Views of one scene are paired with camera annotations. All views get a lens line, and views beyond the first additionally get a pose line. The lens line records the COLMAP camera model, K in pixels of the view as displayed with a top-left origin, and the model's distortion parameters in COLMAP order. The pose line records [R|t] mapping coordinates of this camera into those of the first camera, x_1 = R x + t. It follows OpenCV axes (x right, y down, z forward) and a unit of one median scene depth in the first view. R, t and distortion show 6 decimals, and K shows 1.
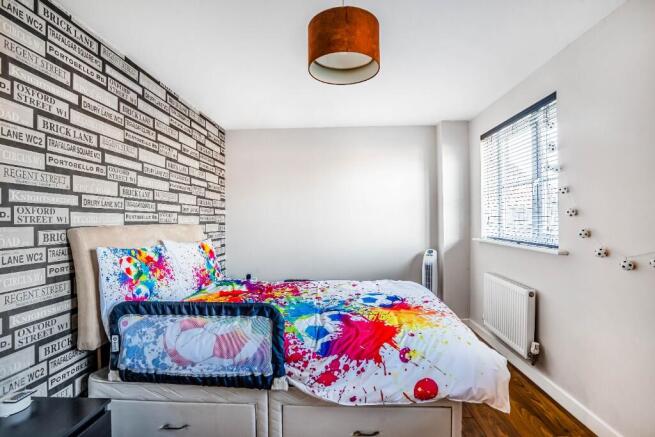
lens RADIAL K [[308.3, 0, 327.5], [0, 308.3, 218.5], [0, 0, 1]] dist [-0.051466, 0.019433]
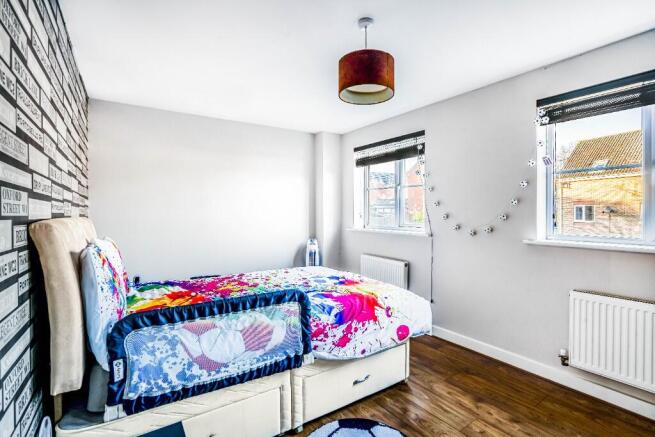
lens RADIAL K [[308.3, 0, 327.5], [0, 308.3, 218.5], [0, 0, 1]] dist [-0.051466, 0.019433]
pose [[0.799626, -0.003665, 0.600488, -0.754586], [-0.005317, 0.999899, 0.013182, 0.011893], [-0.600475, -0.013734, 0.799525, 0.063169]]
